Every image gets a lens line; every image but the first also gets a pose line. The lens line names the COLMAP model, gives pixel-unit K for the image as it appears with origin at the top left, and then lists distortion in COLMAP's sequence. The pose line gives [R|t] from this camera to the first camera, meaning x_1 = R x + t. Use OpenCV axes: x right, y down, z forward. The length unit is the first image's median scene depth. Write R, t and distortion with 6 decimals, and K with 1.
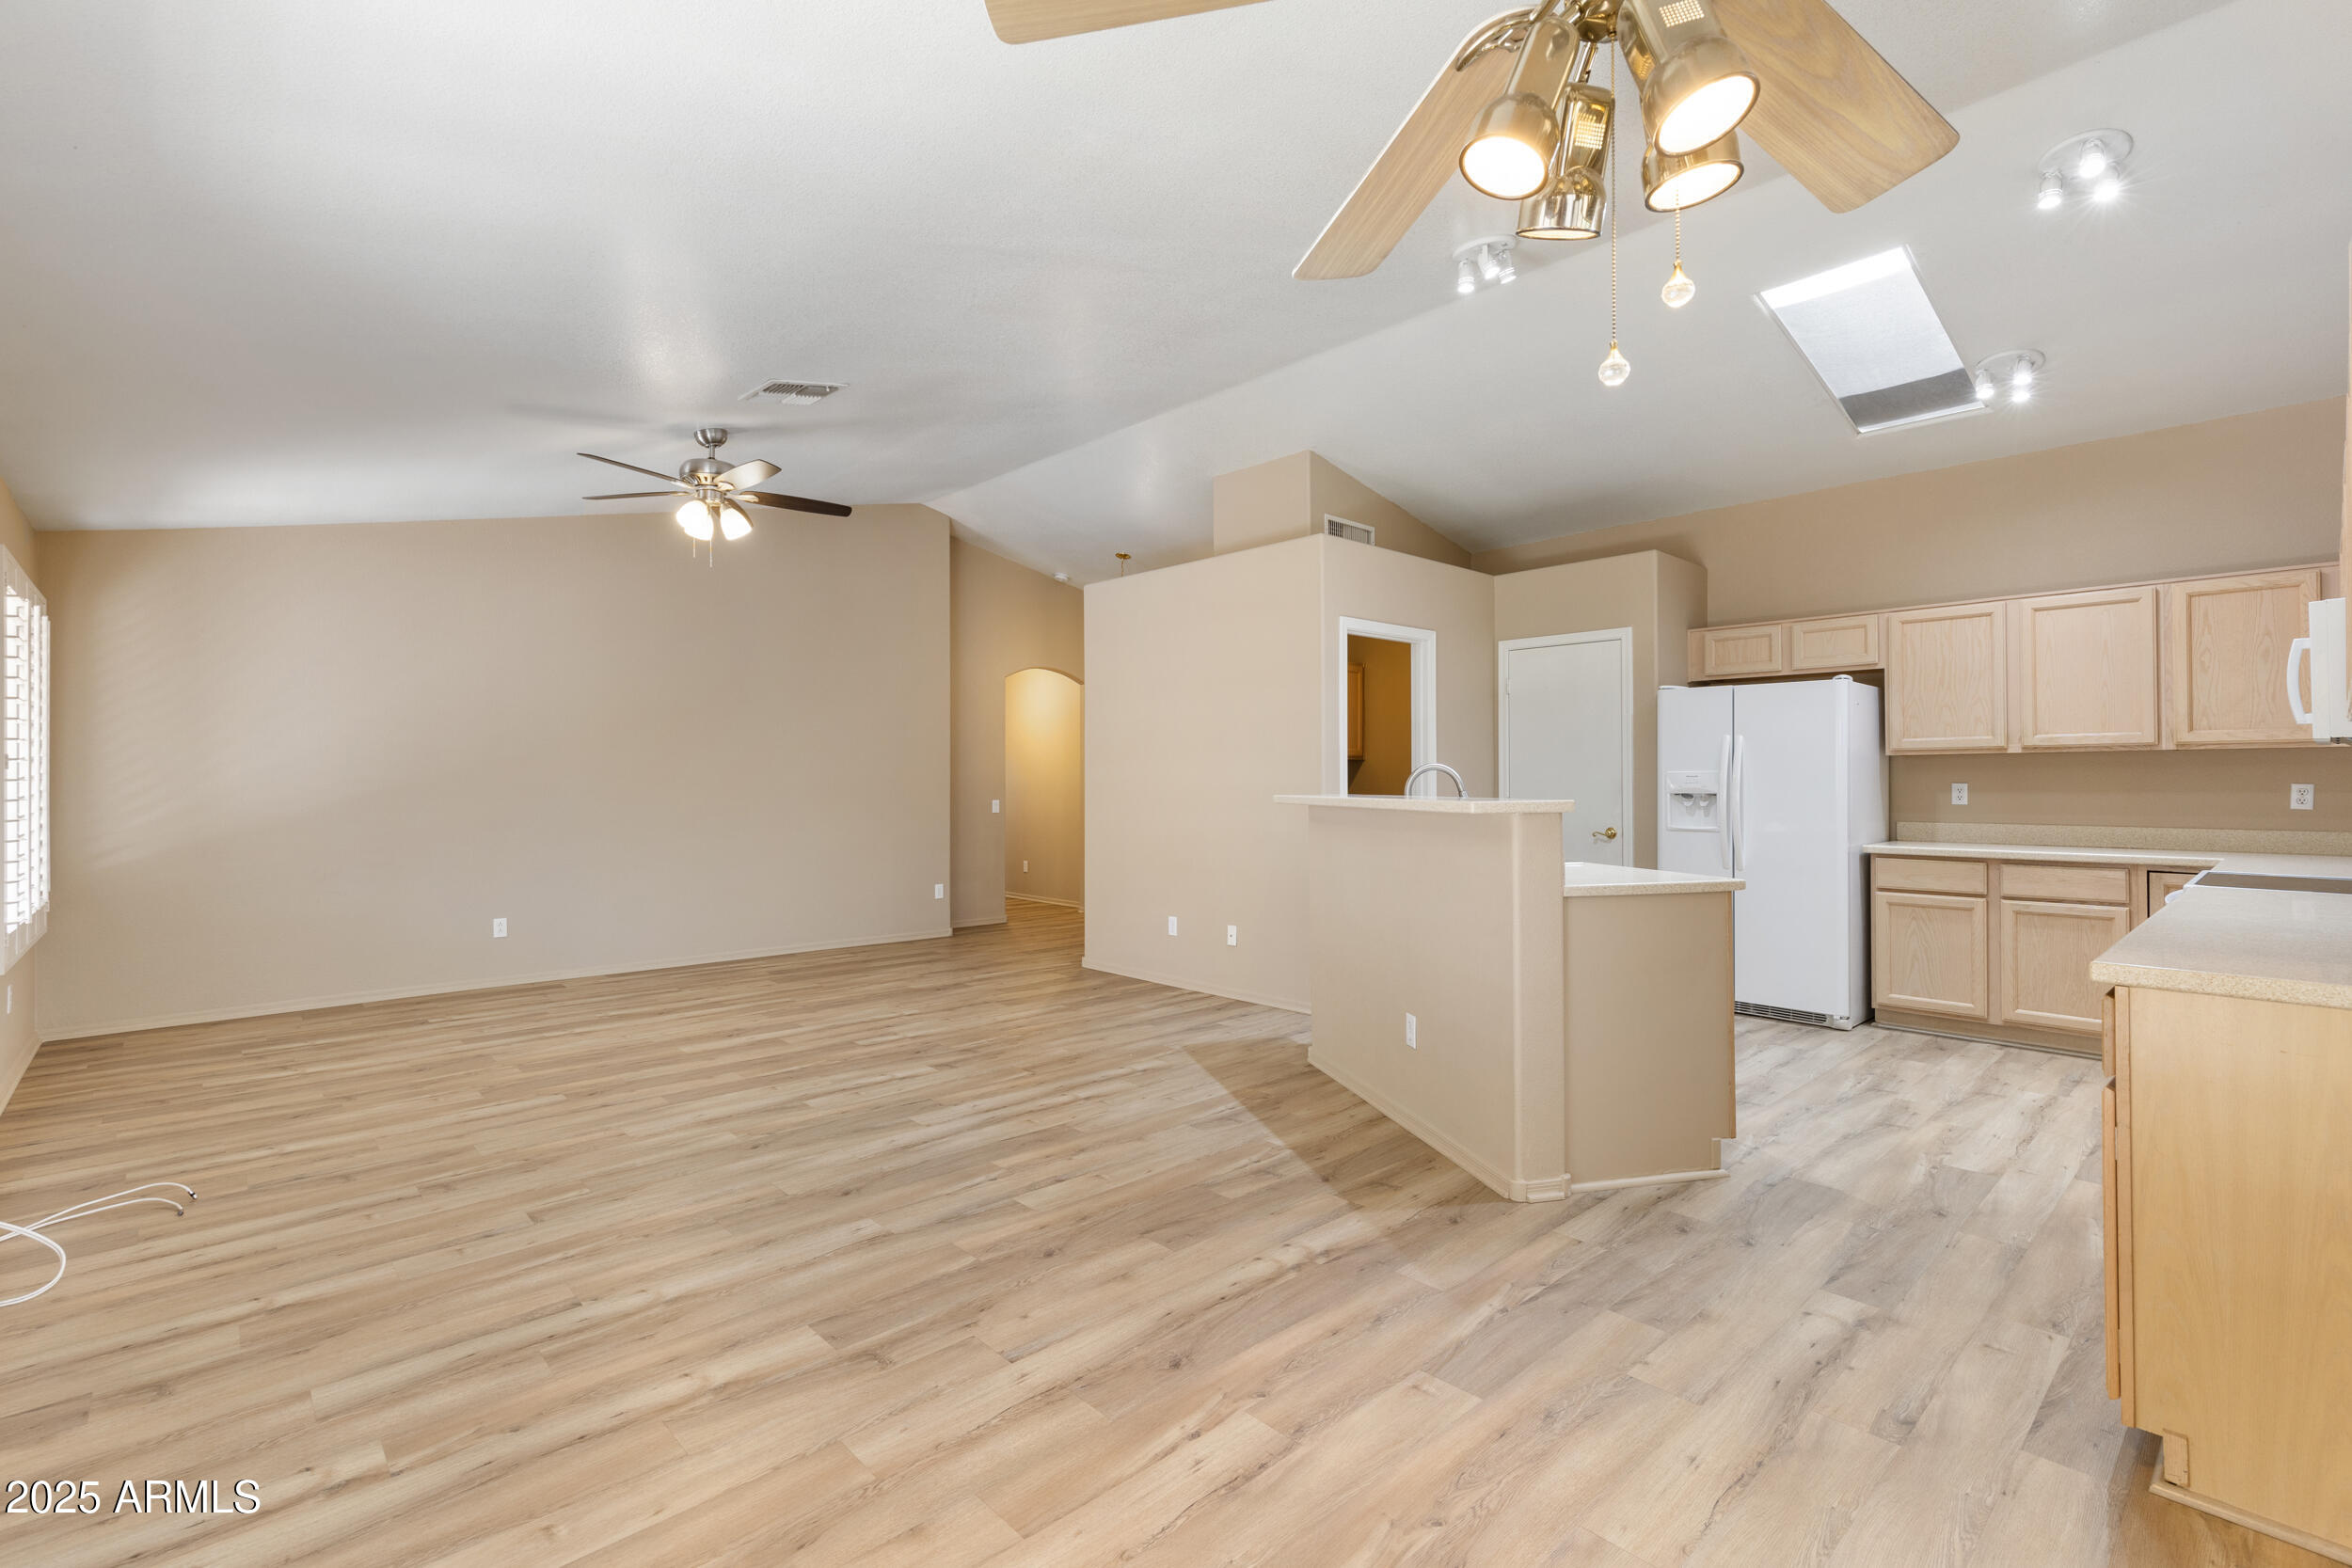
lens RADIAL K [[1076.2, 0, 1175.3], [0, 1076.2, 781.1], [0, 0, 1]] dist [0.003587, 0.000235]
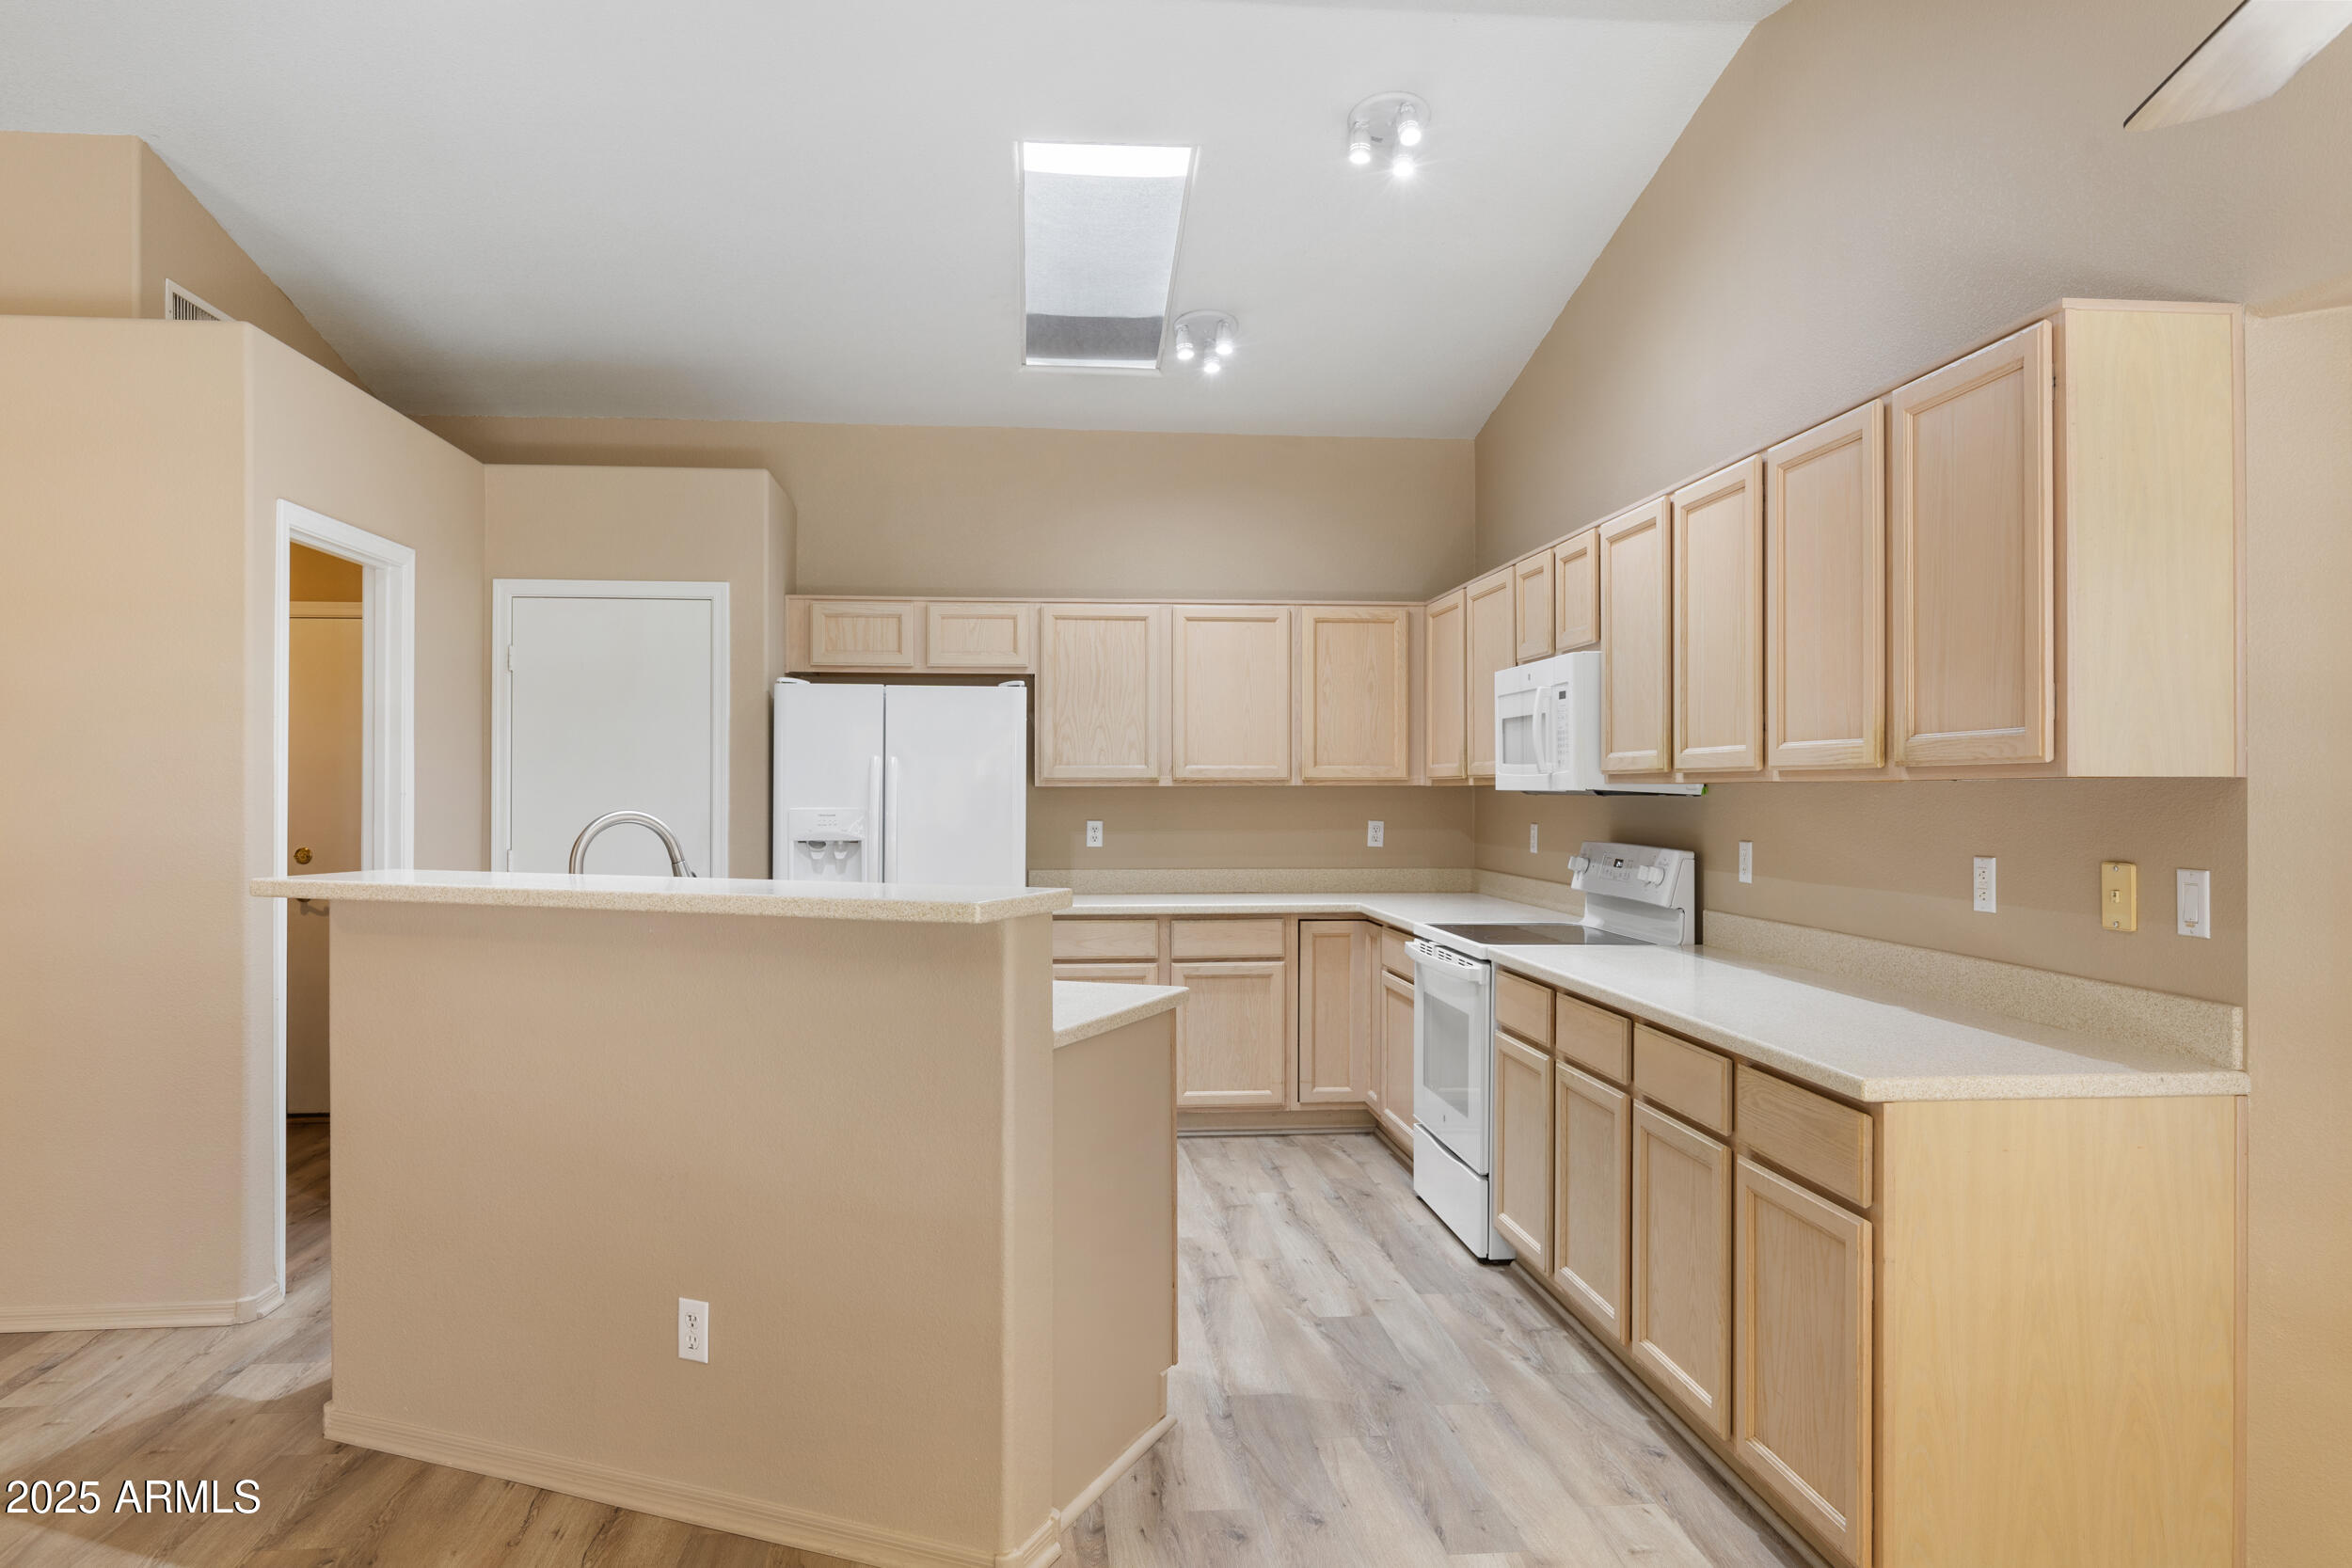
lens RADIAL K [[1546.2, 0, 1181.4], [0, 1546.2, 782.4], [0, 0, 1]] dist [0.000140, -0.005436]
pose [[0.596175, 0.004502, 0.802842, -0.192030], [-0.003160, 0.999990, -0.003261, -0.026225], [-0.802848, -0.000593, 0.596183, 0.282483]]
